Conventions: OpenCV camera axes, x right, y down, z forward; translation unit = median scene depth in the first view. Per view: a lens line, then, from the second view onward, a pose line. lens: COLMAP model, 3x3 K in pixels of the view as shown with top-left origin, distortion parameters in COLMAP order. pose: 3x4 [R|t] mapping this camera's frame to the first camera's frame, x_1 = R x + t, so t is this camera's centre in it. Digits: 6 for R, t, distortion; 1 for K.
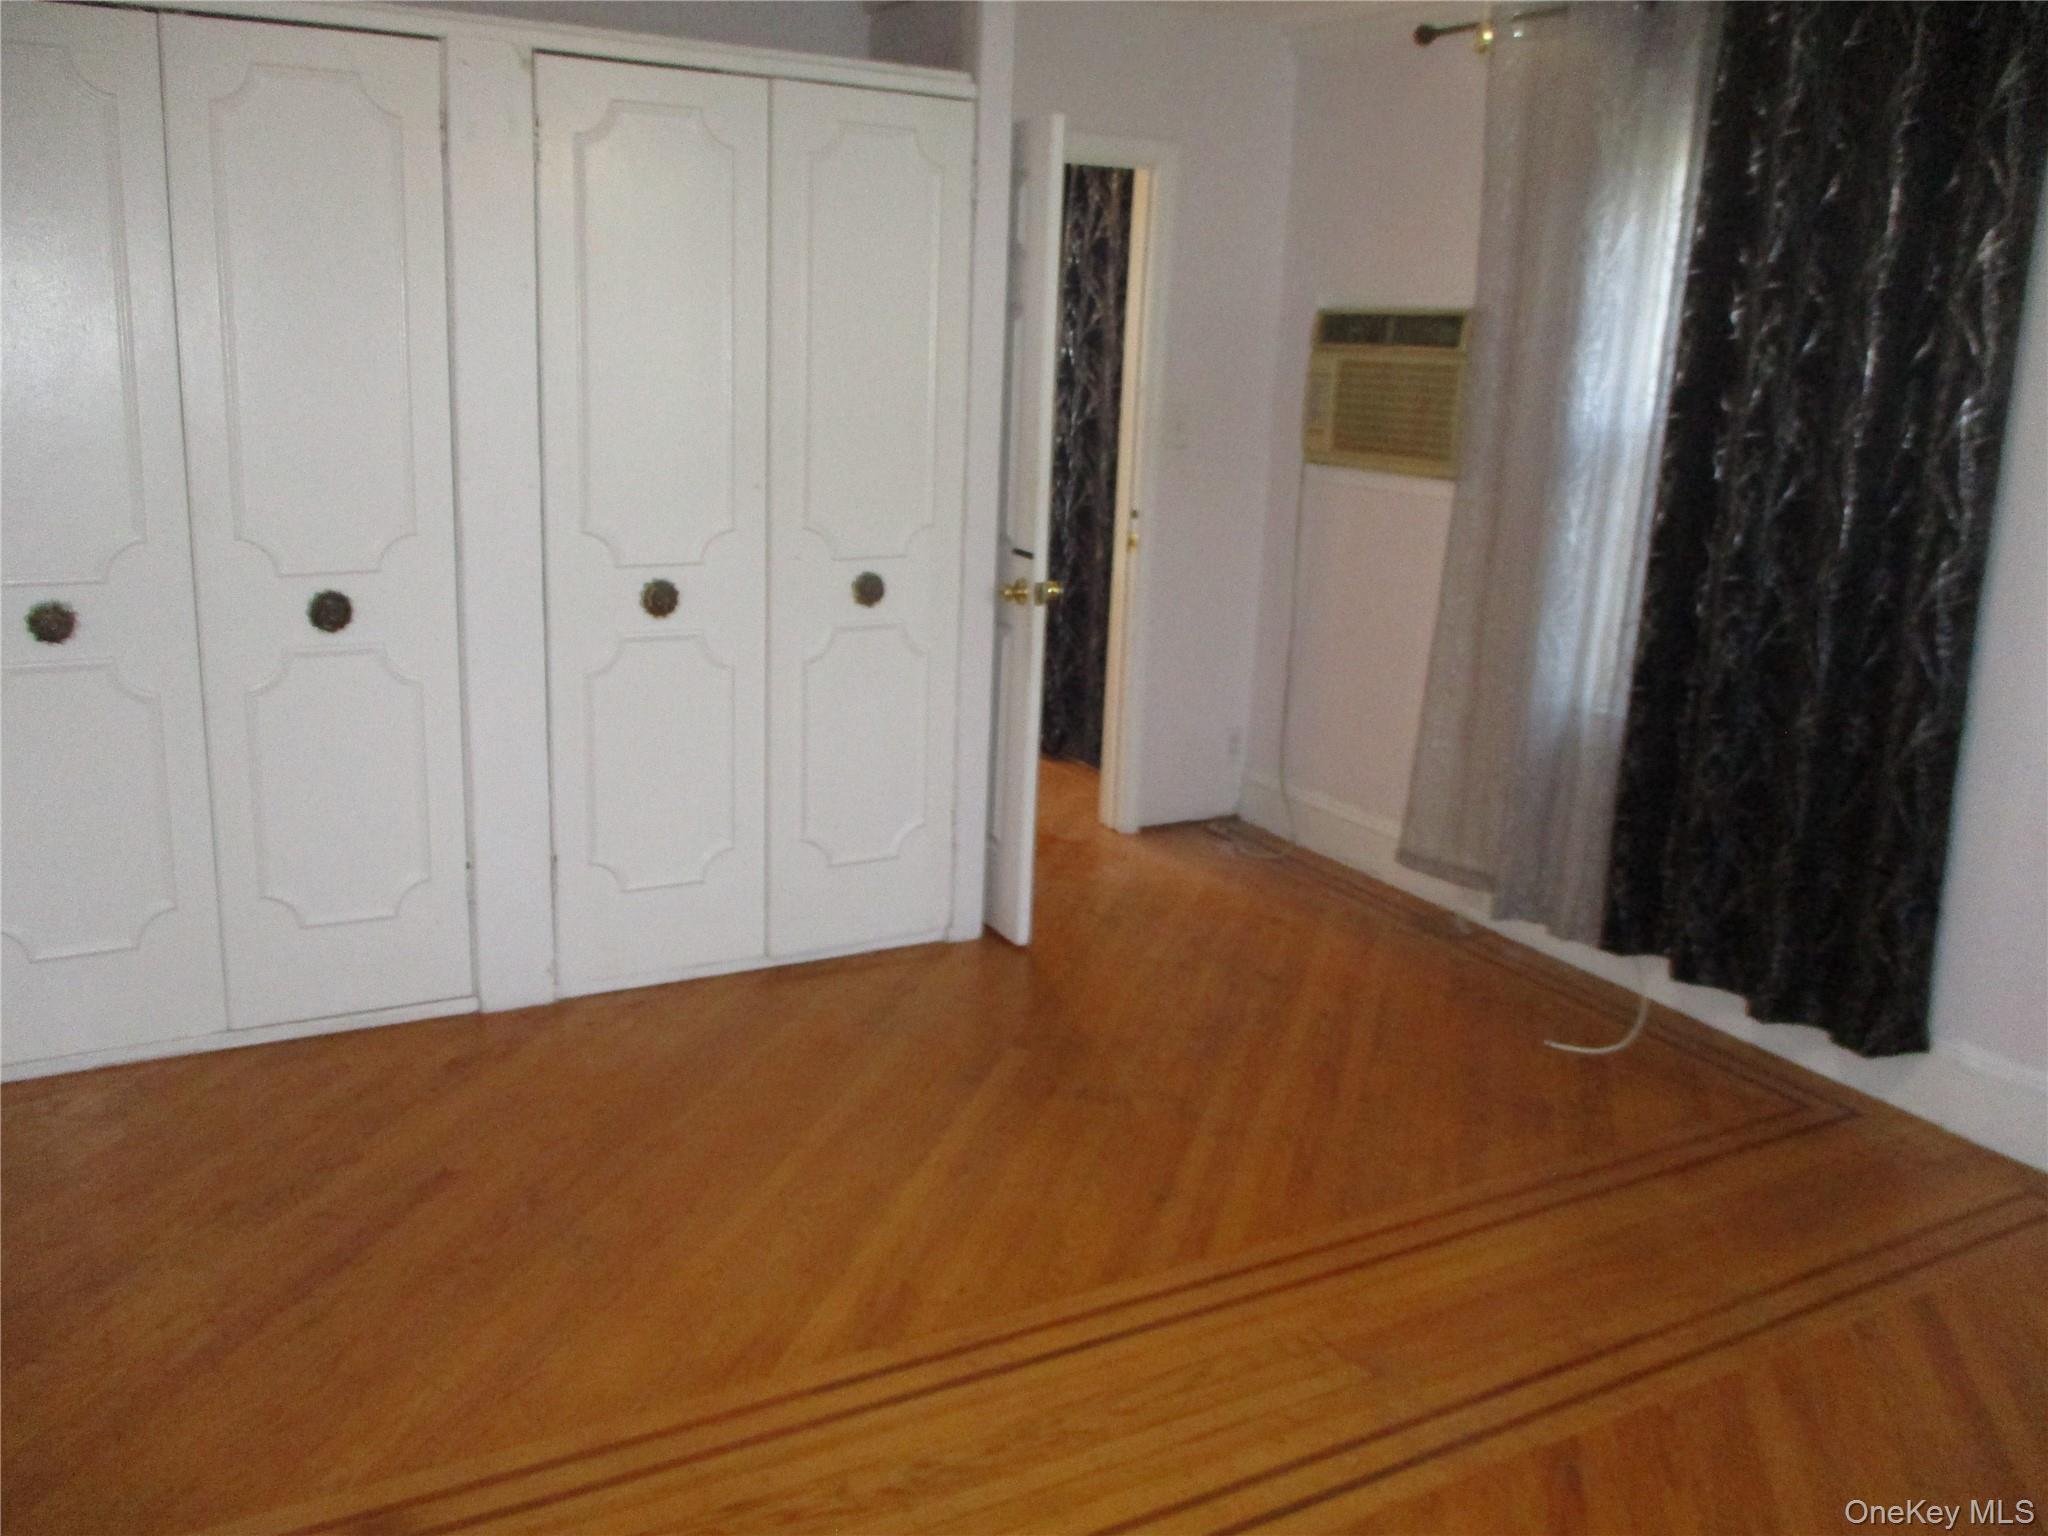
lens RADIAL K [[1763.9, 0, 1024.0], [0, 1763.9, 768.0], [0, 0, 1]] dist [-0.000783, -0.010253]
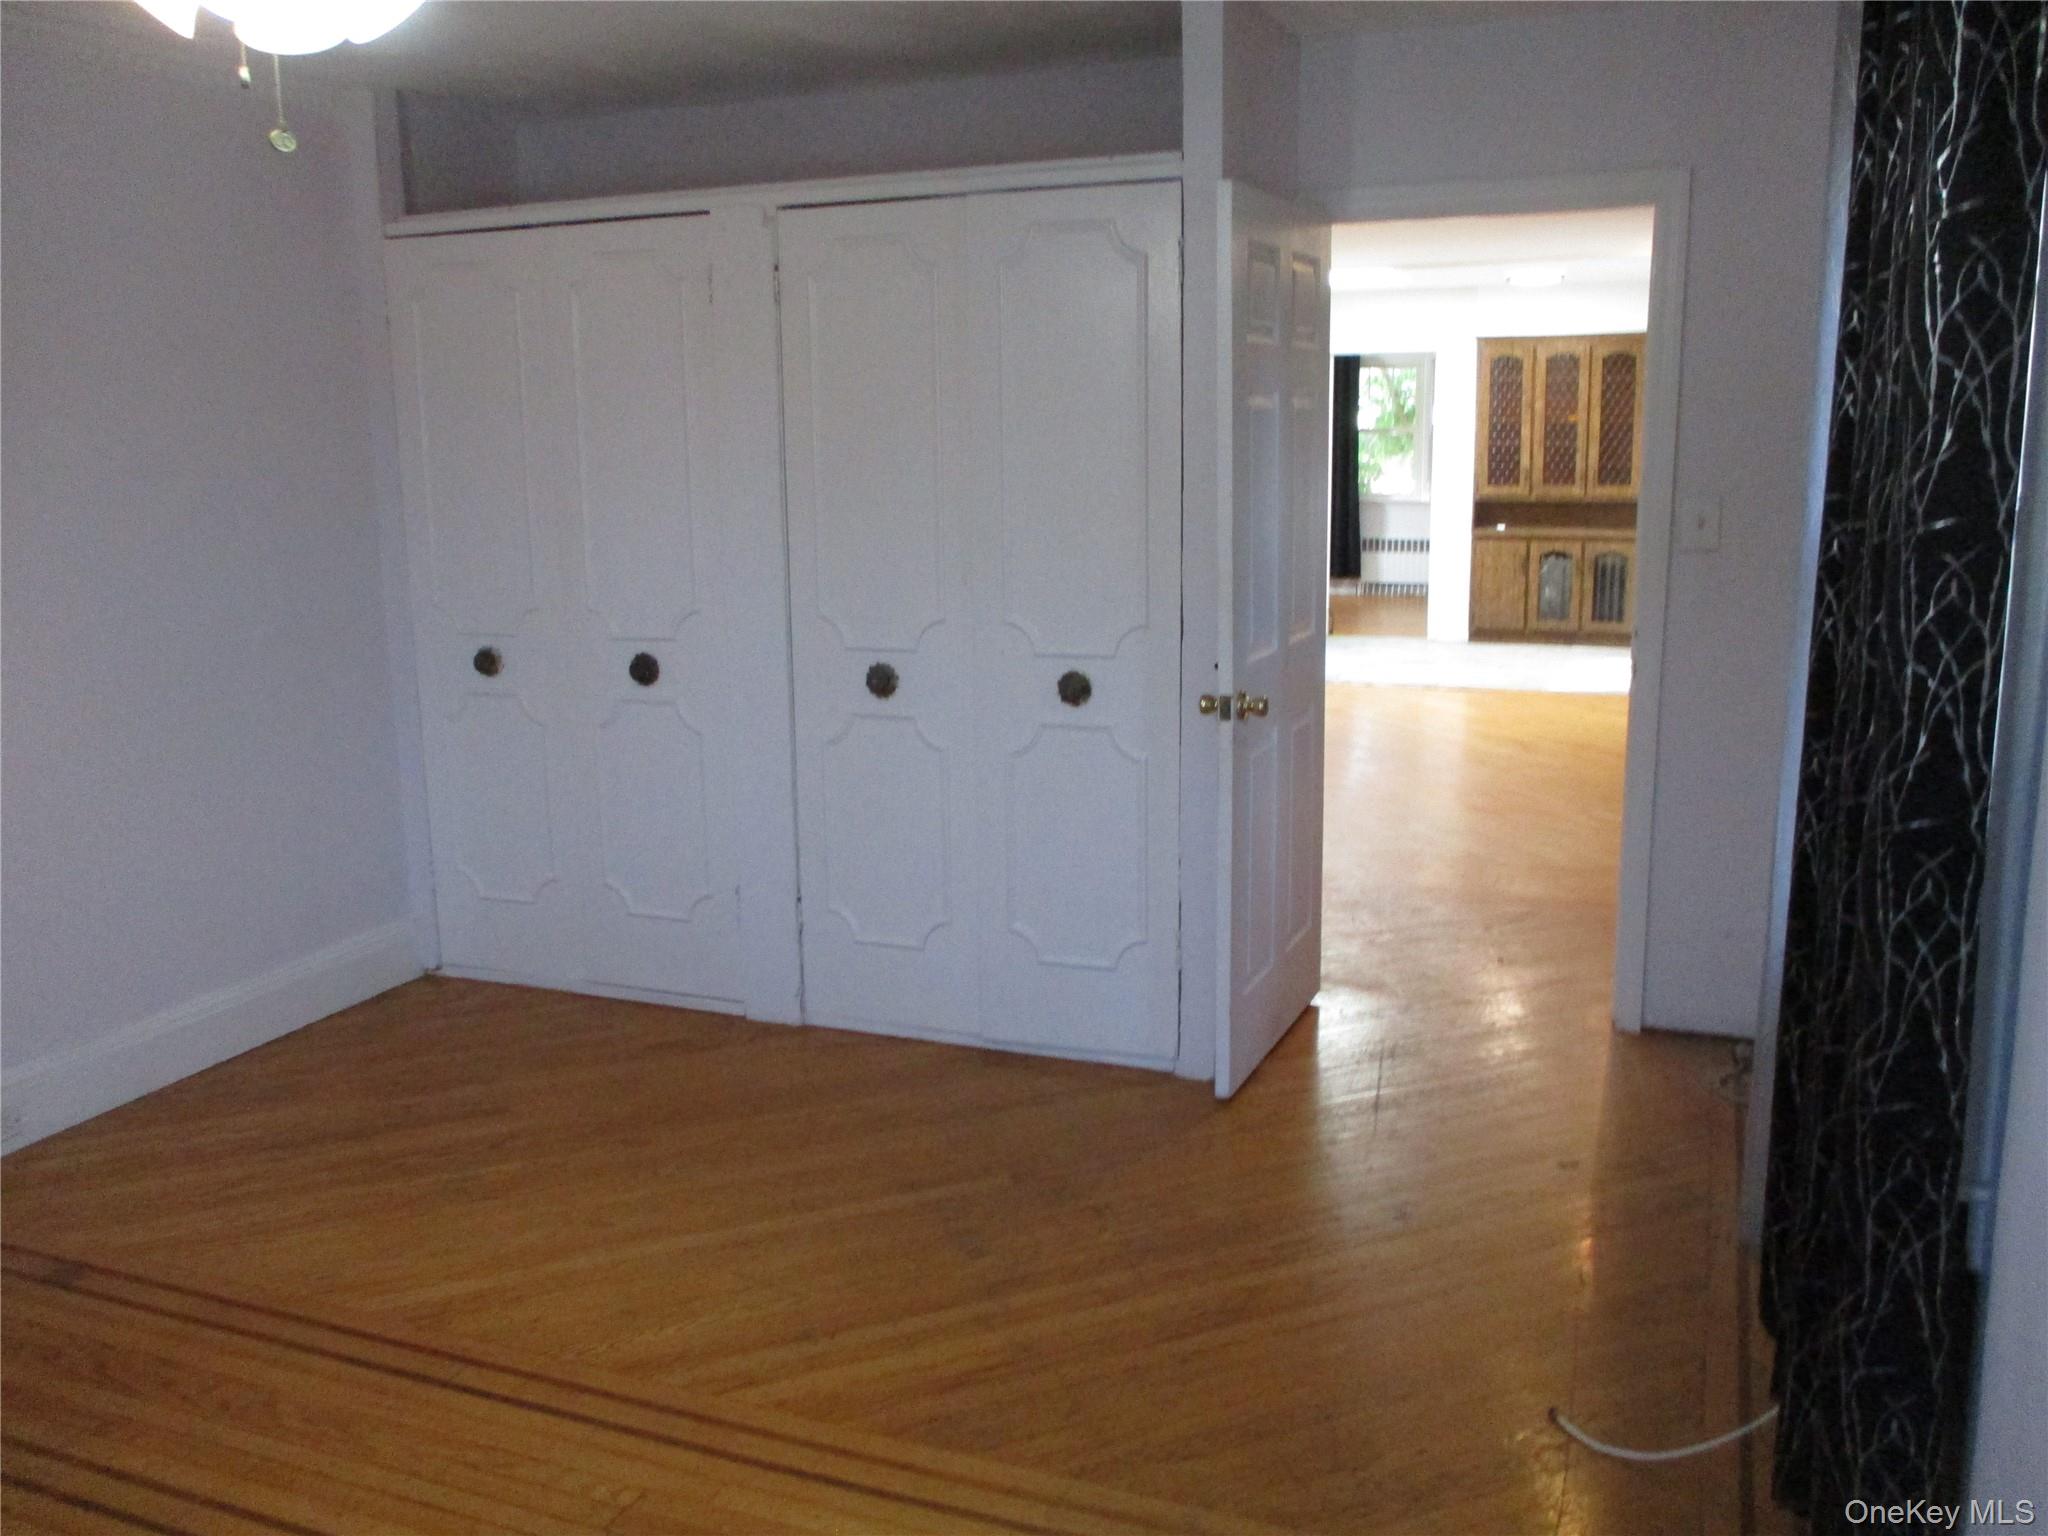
lens RADIAL K [[1763.9, 0, 1024.0], [0, 1763.9, 768.0], [0, 0, 1]] dist [-0.000783, -0.010253]
pose [[0.596449, 0.104586, -0.795808, 0.747193], [-0.152709, 0.988151, 0.015410, -0.075273], [0.787990, 0.112336, 0.605353, 0.427759]]
